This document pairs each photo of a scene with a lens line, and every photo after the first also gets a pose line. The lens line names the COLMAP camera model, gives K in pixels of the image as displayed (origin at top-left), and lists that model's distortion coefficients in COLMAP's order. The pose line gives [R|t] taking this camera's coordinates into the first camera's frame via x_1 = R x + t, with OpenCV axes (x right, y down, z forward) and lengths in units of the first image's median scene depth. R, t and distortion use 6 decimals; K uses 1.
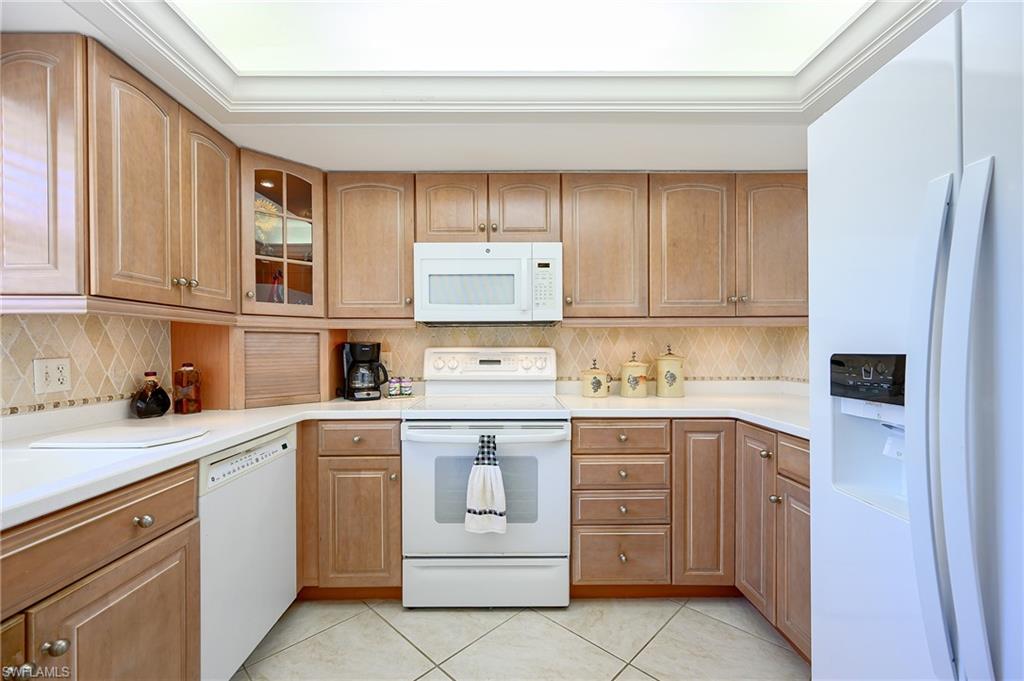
lens RADIAL K [[420.9, 0, 510.3], [0, 420.9, 347.2], [0, 0, 1]] dist [-0.004583, 0.000259]
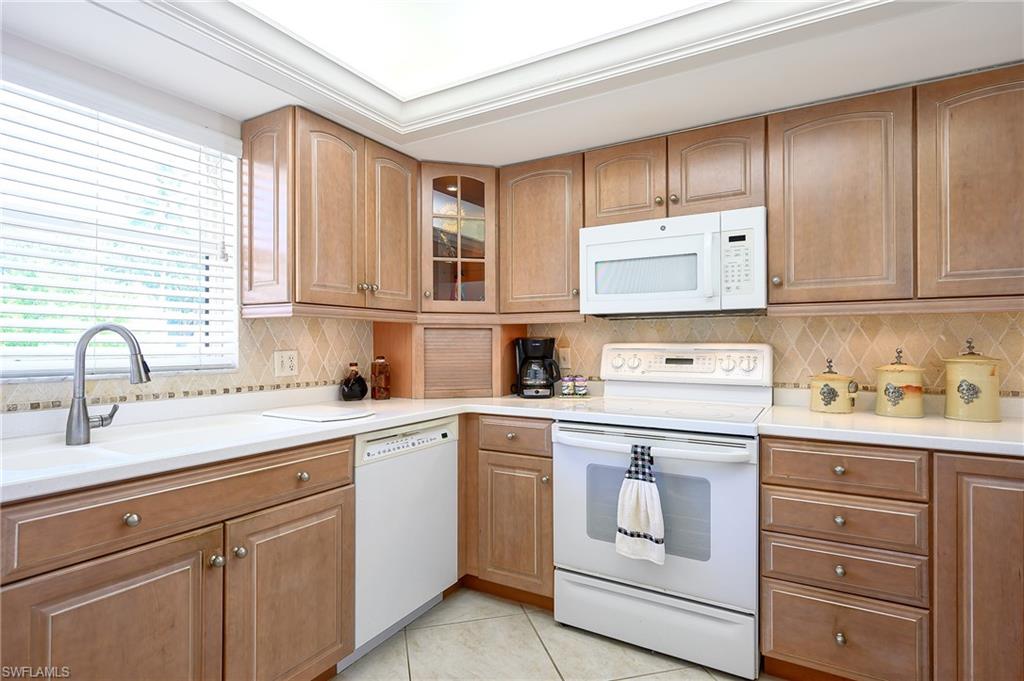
lens RADIAL K [[494.8, 0, 516.0], [0, 494.8, 339.4], [0, 0, 1]] dist [-0.002302, -0.000871]
pose [[0.870629, -0.001700, -0.491937, 0.208243], [-0.001964, 0.999974, -0.006931, 0.000580], [0.491936, 0.007001, 0.870603, -0.003845]]
